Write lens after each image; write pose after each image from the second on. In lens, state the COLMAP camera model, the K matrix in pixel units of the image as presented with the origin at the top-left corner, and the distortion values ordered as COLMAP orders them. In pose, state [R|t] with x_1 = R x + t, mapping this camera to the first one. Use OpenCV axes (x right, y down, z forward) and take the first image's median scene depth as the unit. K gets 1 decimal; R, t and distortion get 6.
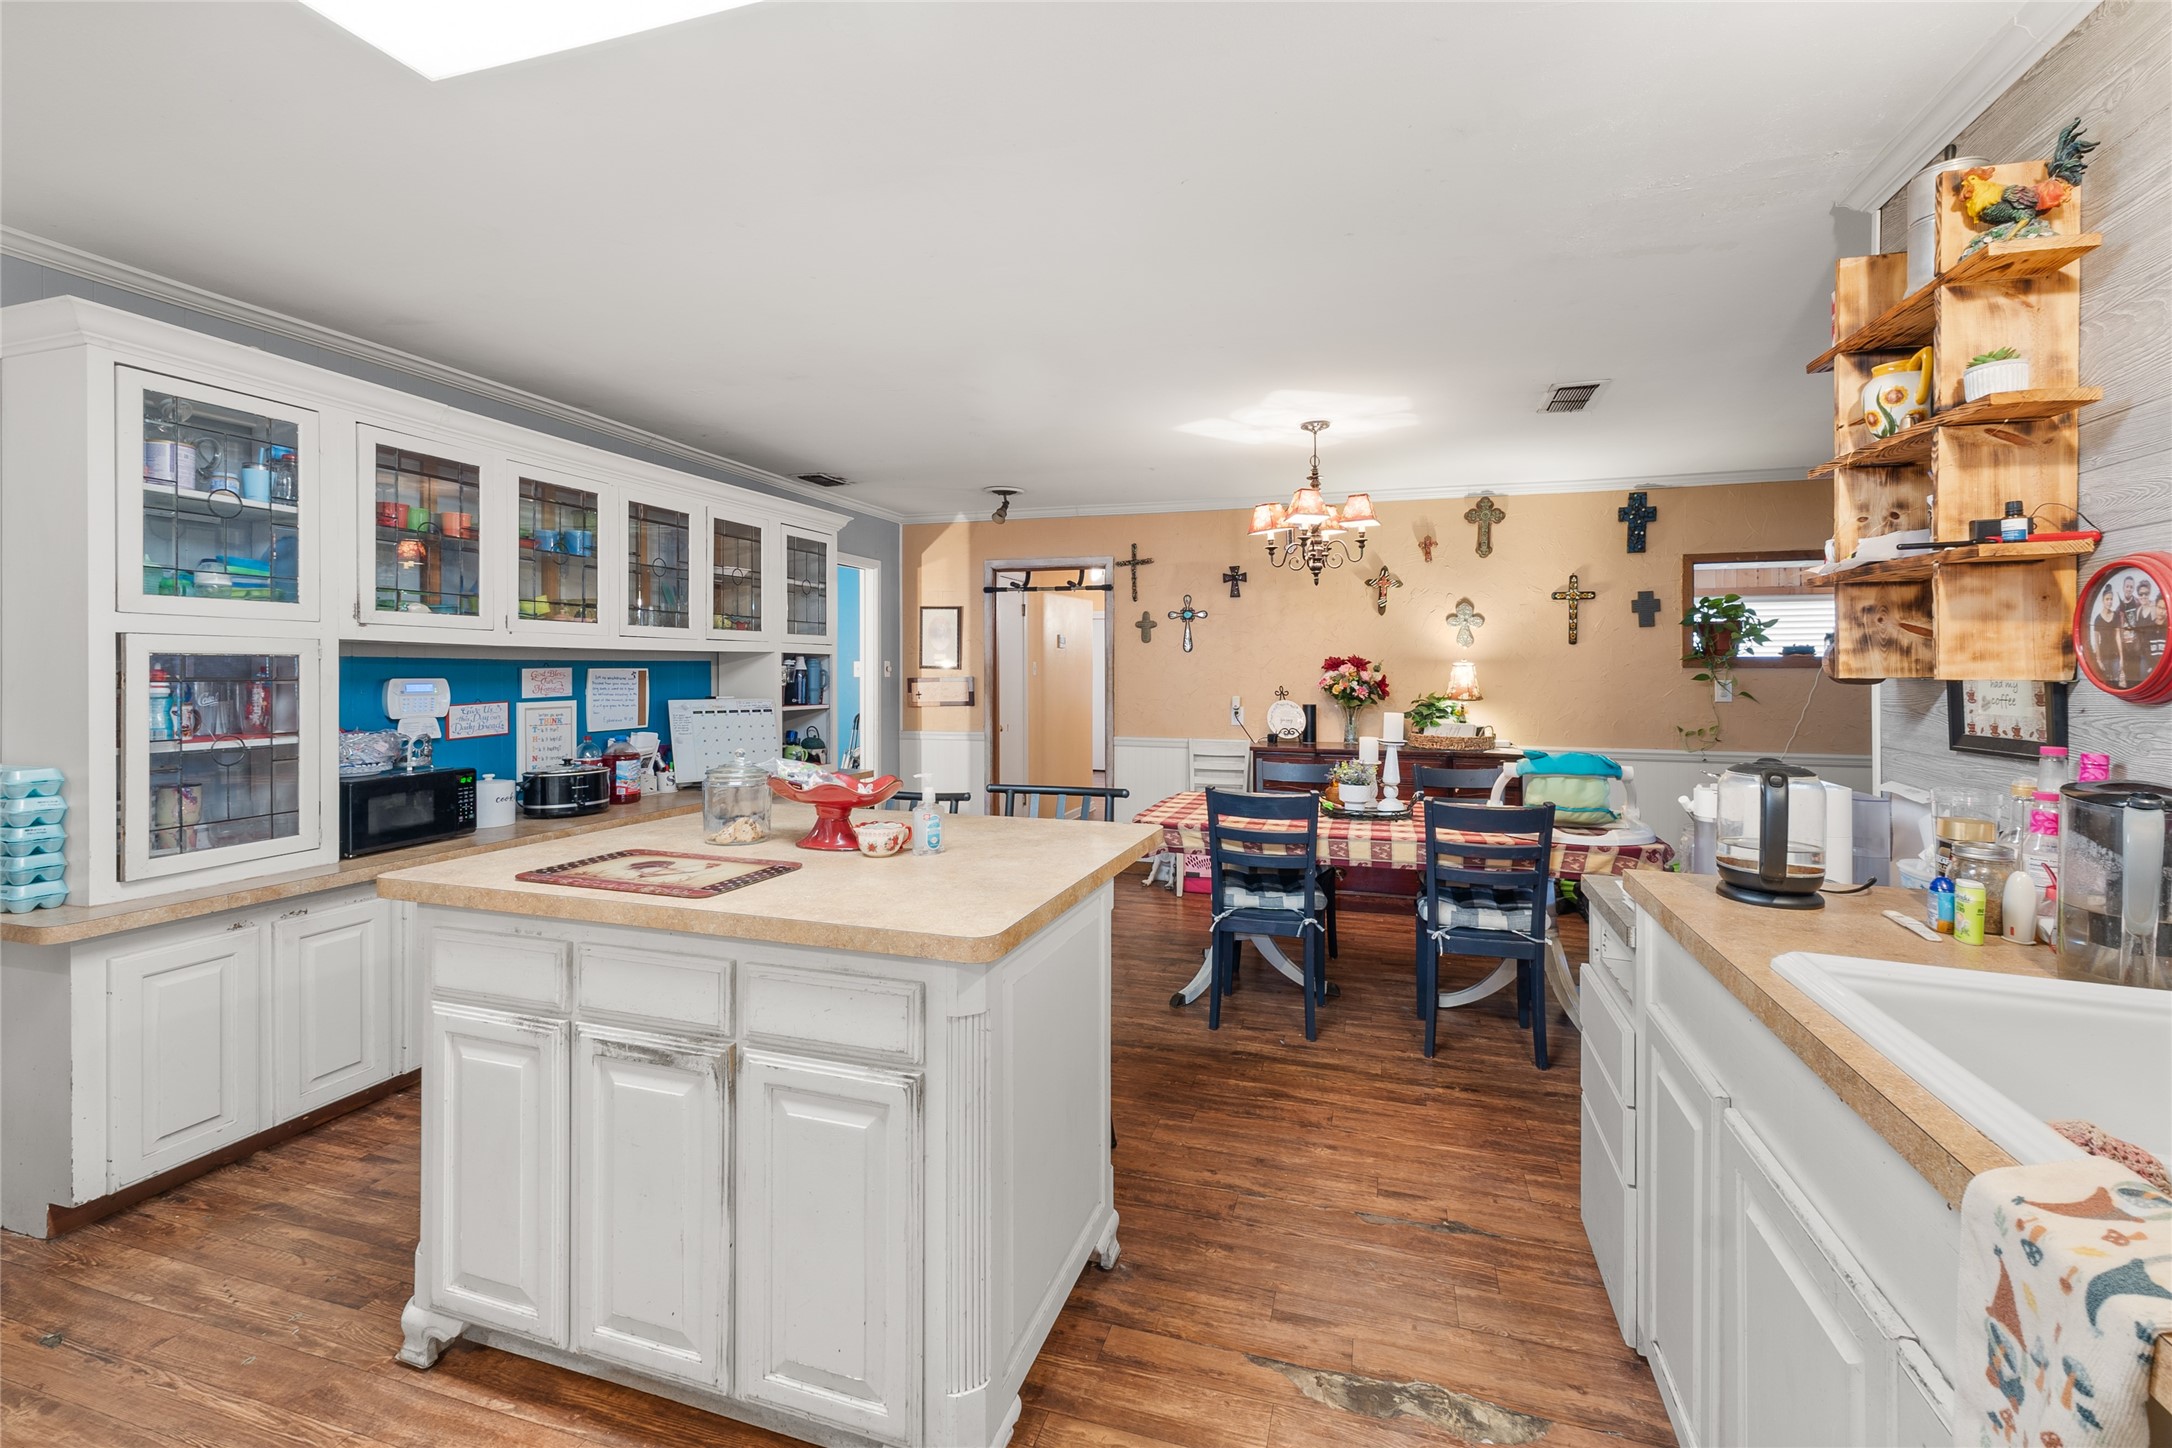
lens RADIAL K [[936.9, 0, 1068.7], [0, 936.9, 671.0], [0, 0, 1]] dist [0.001691, 0.000243]
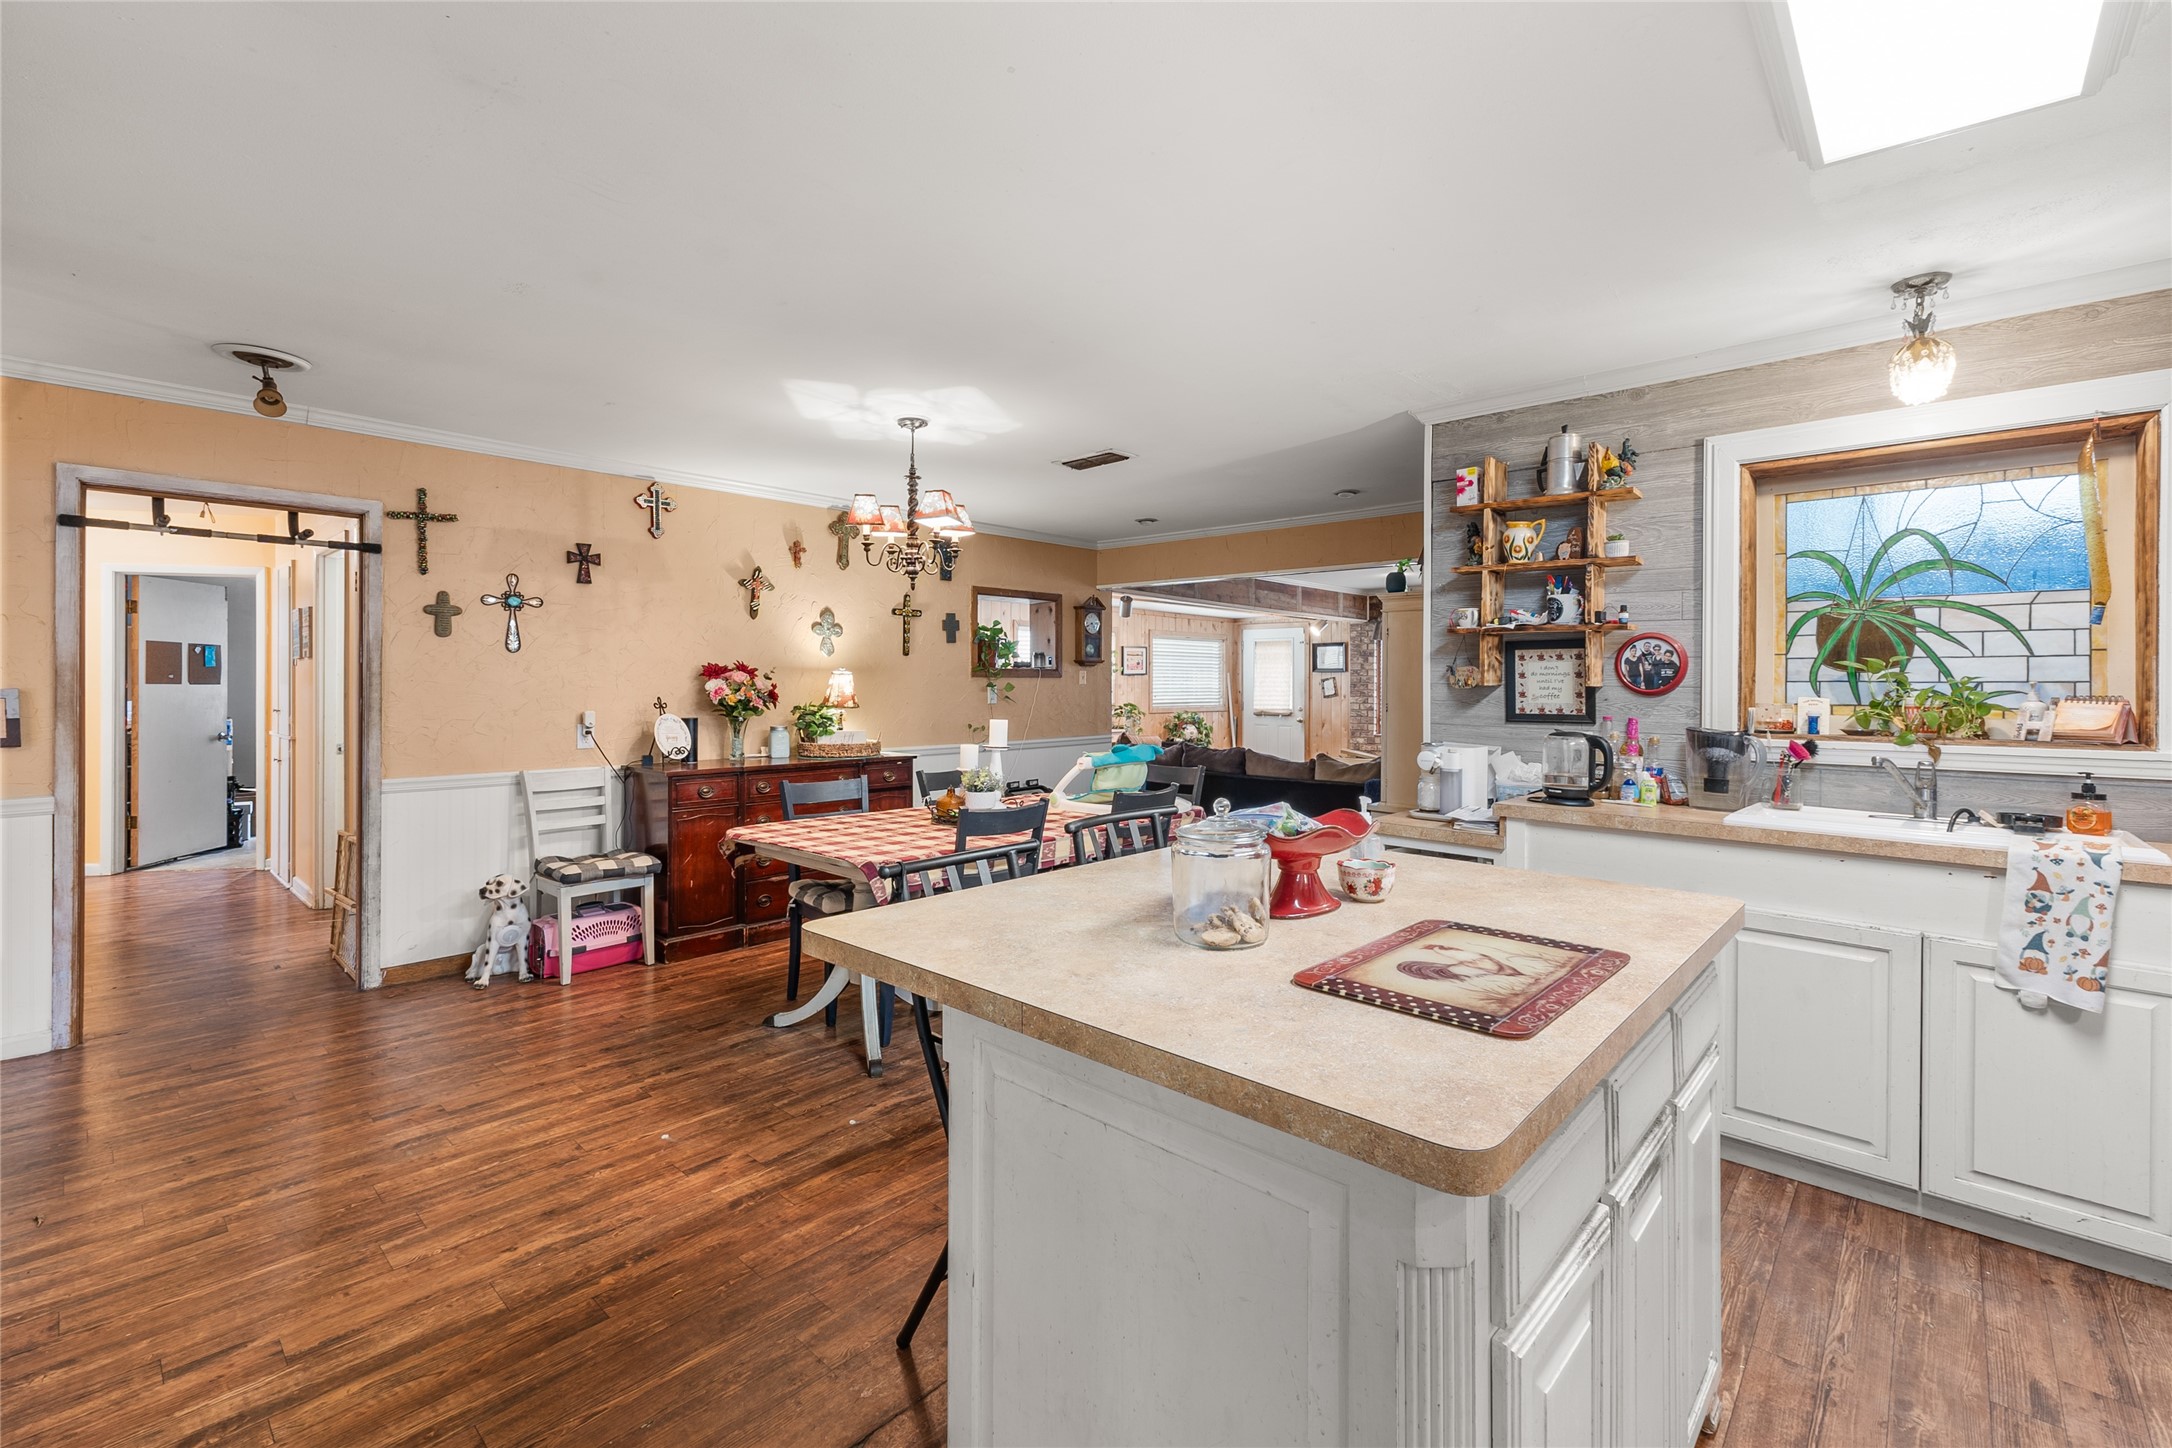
lens RADIAL K [[936.9, 0, 1081.2], [0, 936.9, 683.8], [0, 0, 1]] dist [0.001691, 0.000243]
pose [[0.405384, -0.004325, 0.914136, -0.392939], [-0.002801, 0.999978, 0.005973, -0.001548], [-0.914142, -0.004982, 0.405363, 0.330064]]
